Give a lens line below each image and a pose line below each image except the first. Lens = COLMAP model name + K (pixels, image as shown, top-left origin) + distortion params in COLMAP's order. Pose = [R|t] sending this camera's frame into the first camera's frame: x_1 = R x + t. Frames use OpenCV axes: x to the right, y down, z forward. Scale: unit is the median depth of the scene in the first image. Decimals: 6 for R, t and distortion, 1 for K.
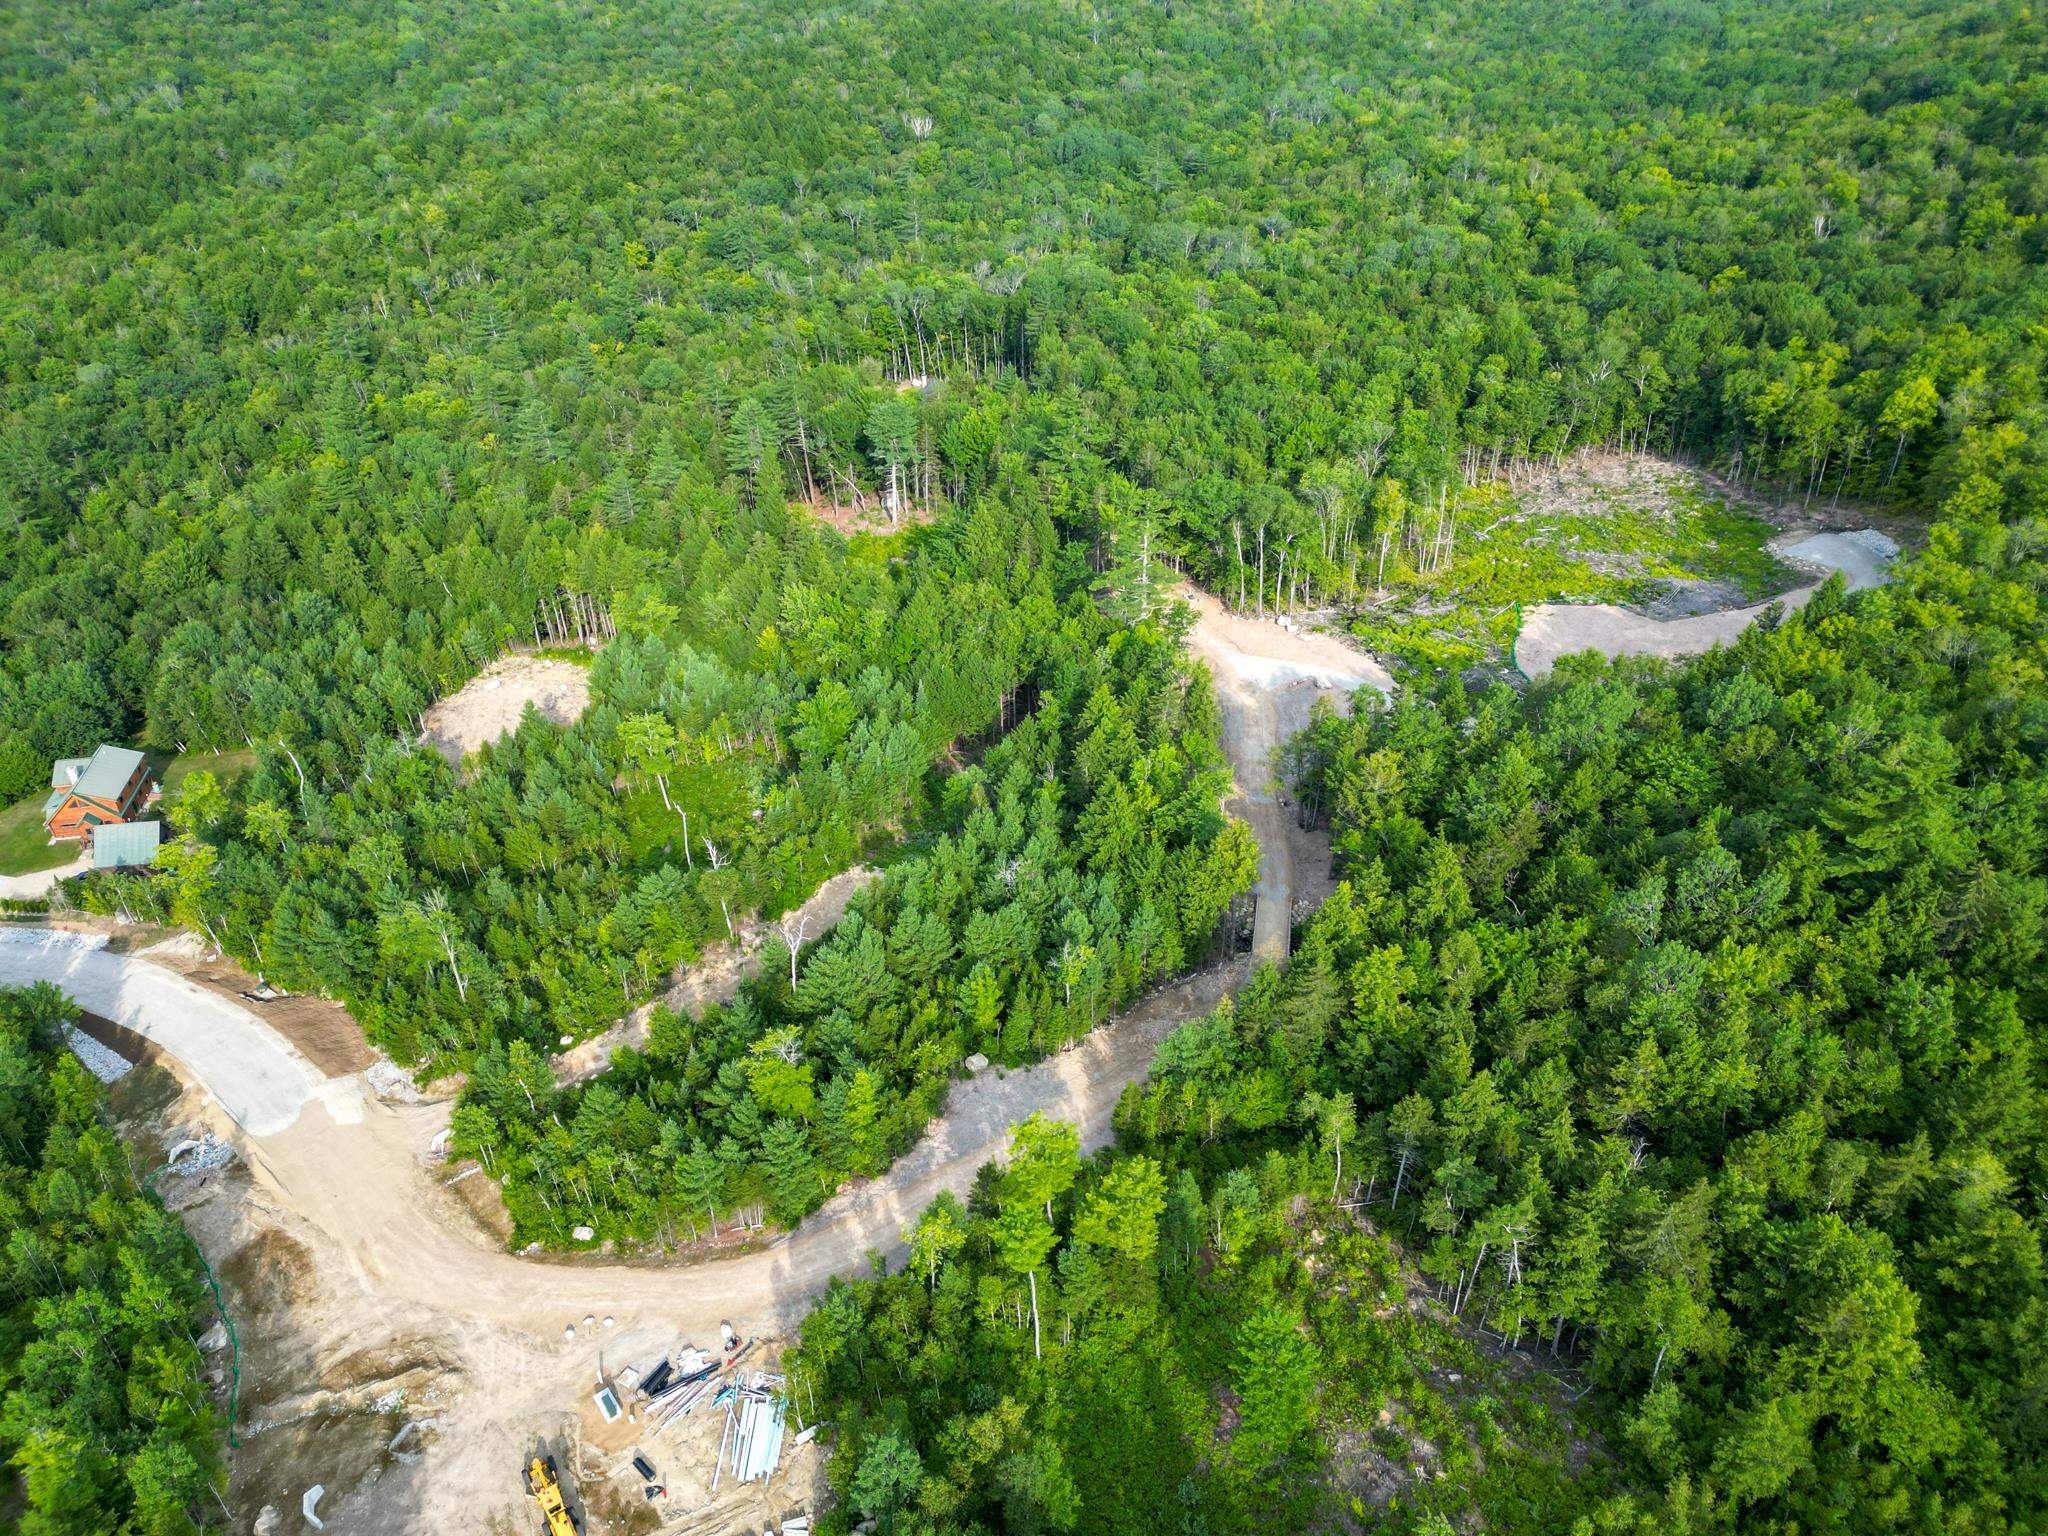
lens RADIAL K [[1415.6, 0, 1024.0], [0, 1415.6, 768.0], [0, 0, 1]] dist [0.080296, -0.081976]
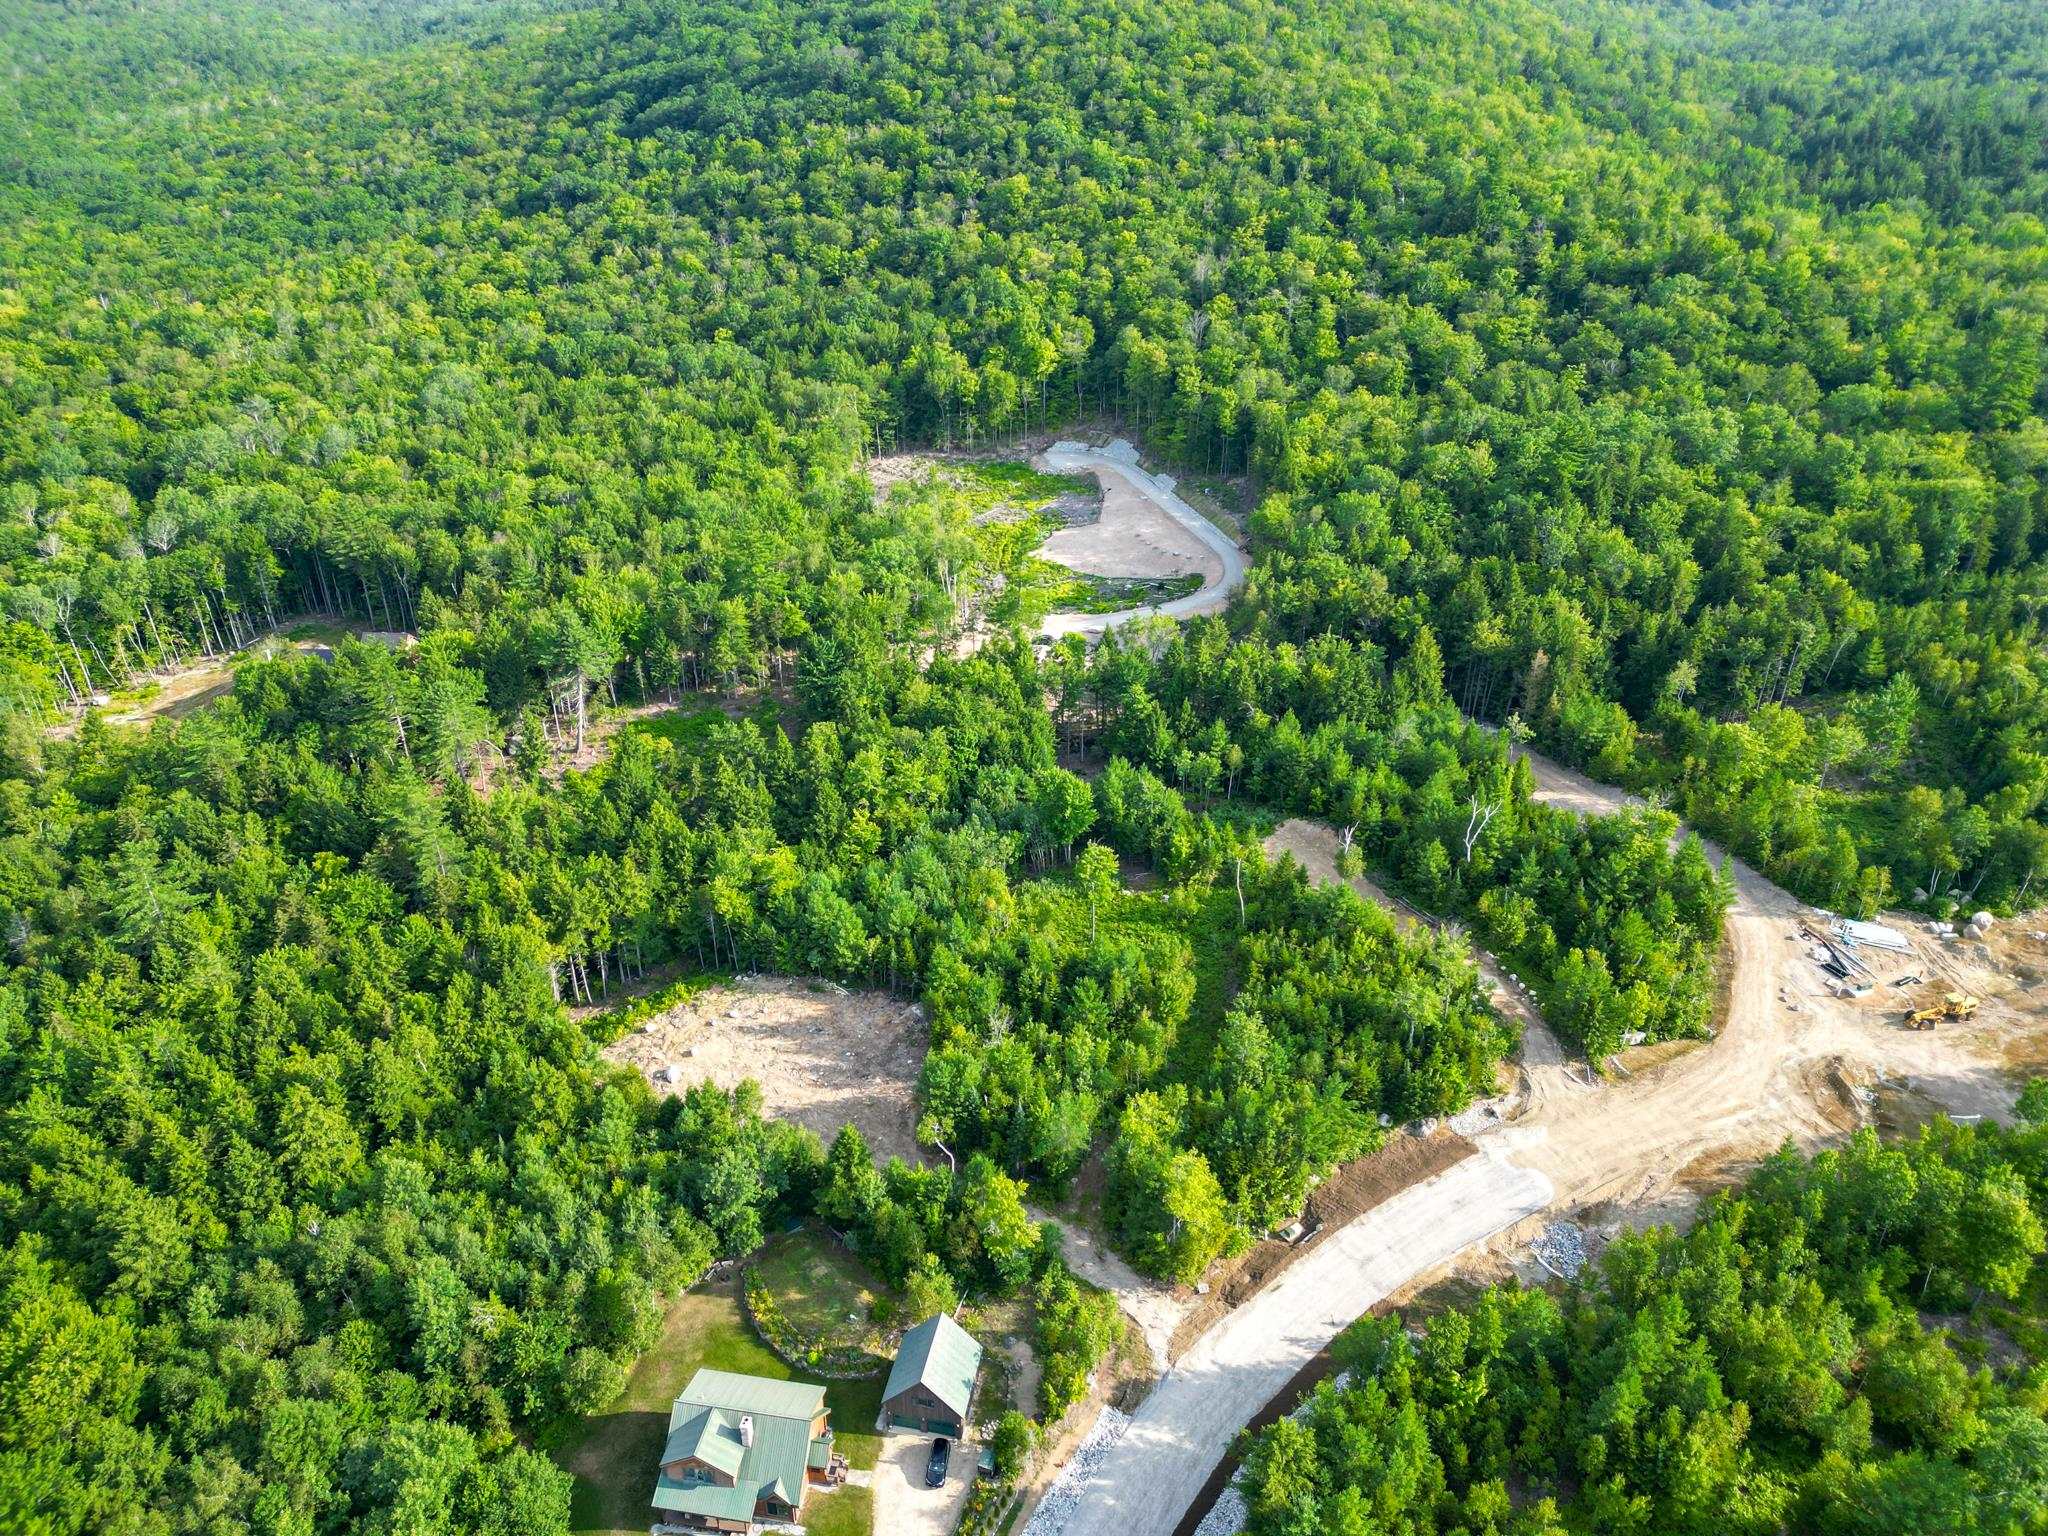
lens RADIAL K [[1415.6, 0, 1024.0], [0, 1415.6, 768.0], [0, 0, 1]] dist [0.080296, -0.081976]
pose [[0.350083, -0.452540, 0.820152, -0.873358], [0.518645, 0.822746, 0.232587, -0.275989], [-0.780032, 0.343943, 0.522737, 0.417100]]
